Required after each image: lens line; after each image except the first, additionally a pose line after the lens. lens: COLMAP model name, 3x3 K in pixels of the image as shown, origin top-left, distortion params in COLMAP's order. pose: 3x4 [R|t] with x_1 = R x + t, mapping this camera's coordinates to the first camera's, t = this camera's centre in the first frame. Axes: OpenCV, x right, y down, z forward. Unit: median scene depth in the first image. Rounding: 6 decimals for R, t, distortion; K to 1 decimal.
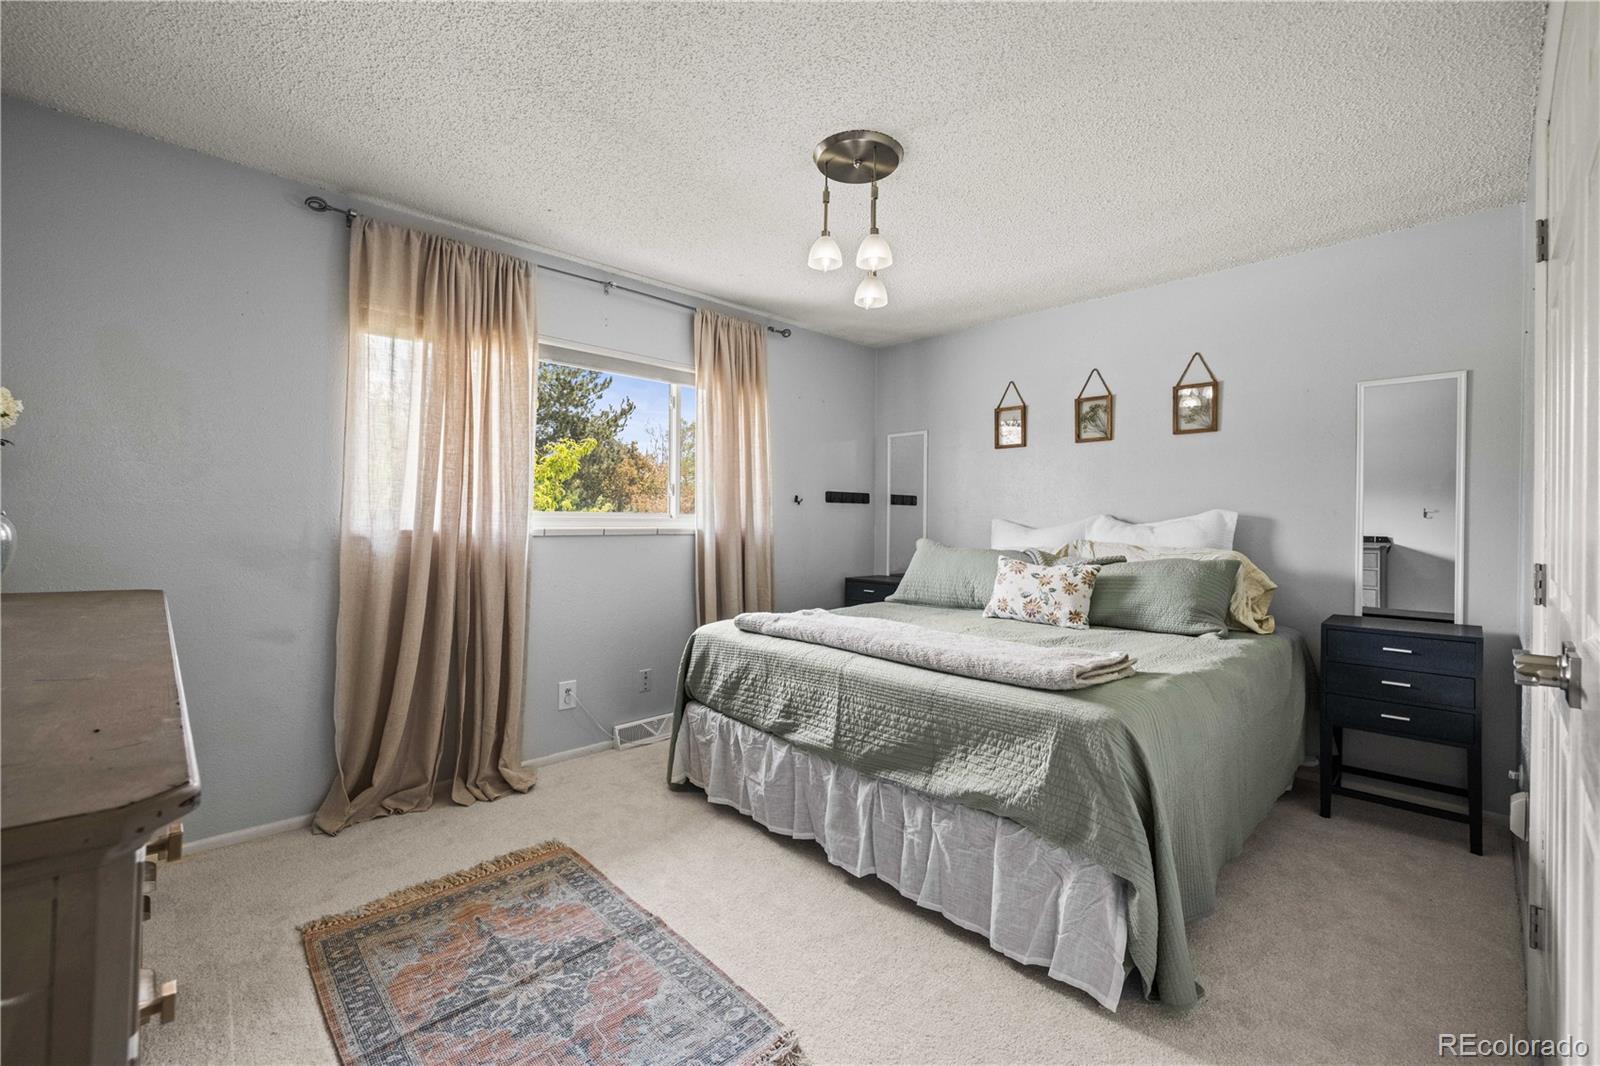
lens RADIAL K [[658.3, 0, 791.6], [0, 658.3, 517.1], [0, 0, 1]] dist [0.001314, 0.000107]
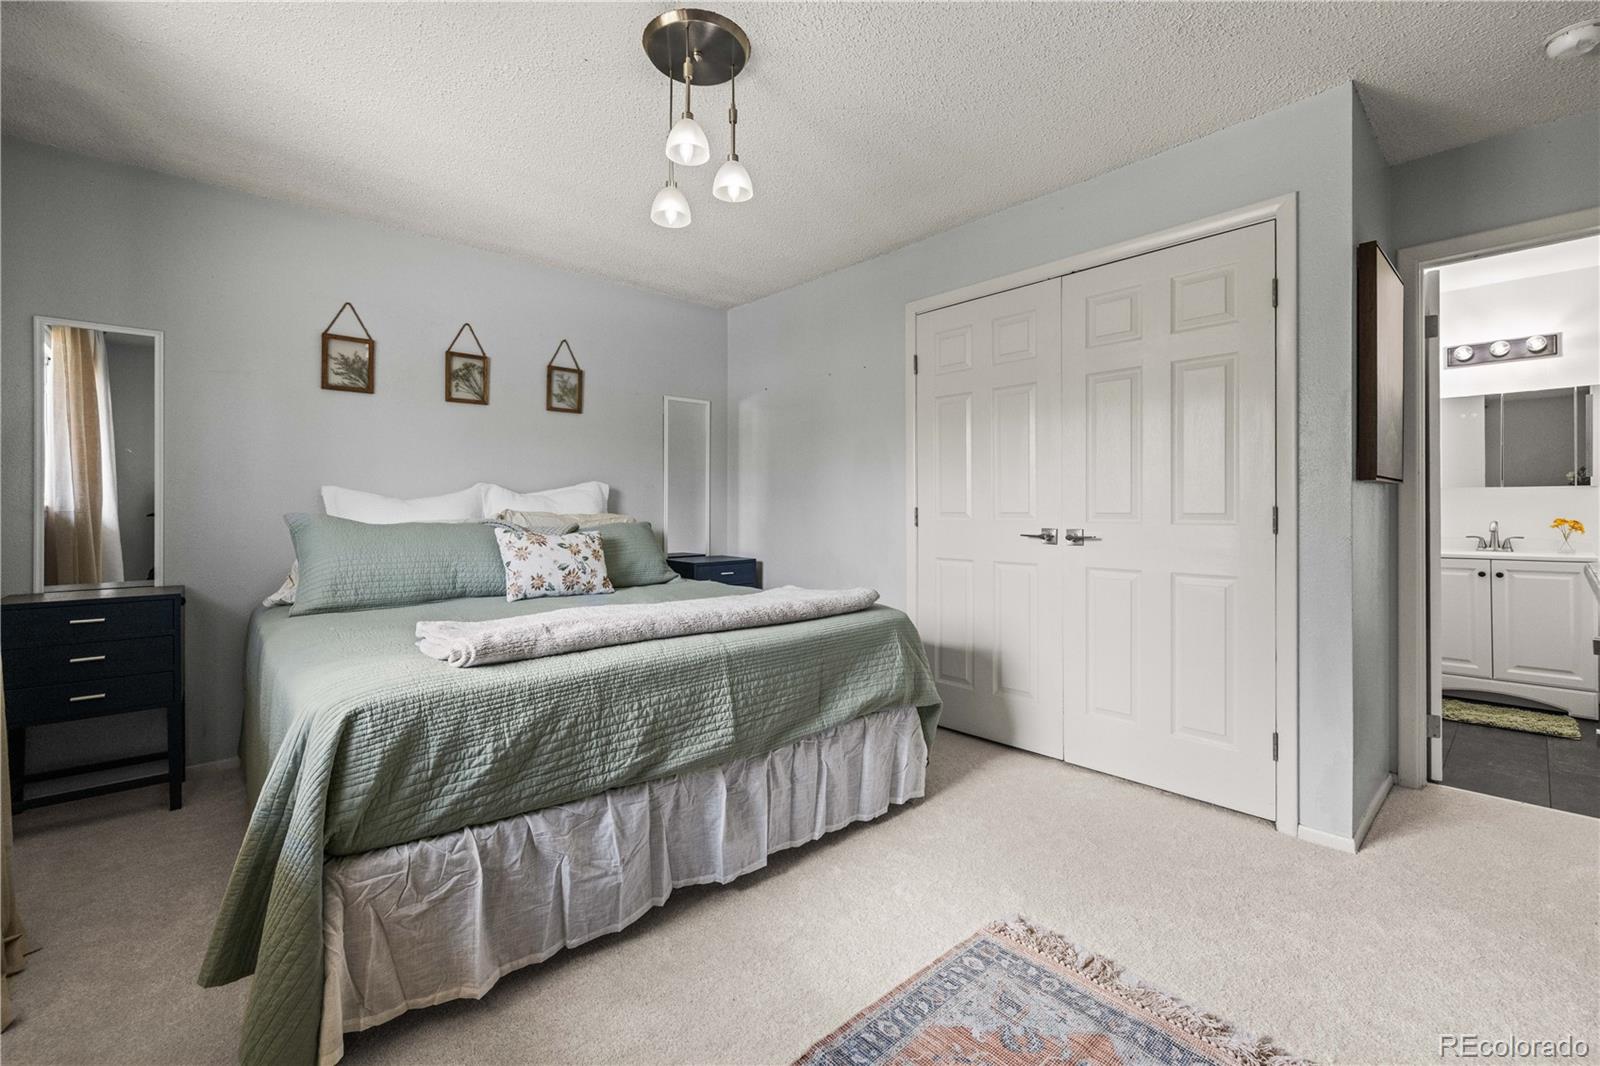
lens RADIAL K [[726.1, 0, 748.6], [0, 726.1, 504.1], [0, 0, 1]] dist [-0.001254, -0.000207]
pose [[0.030795, 0.003044, 0.999521, -0.735039], [-0.005319, 0.999982, -0.002881, 0.035911], [-0.999512, -0.005228, 0.030811, 0.800279]]
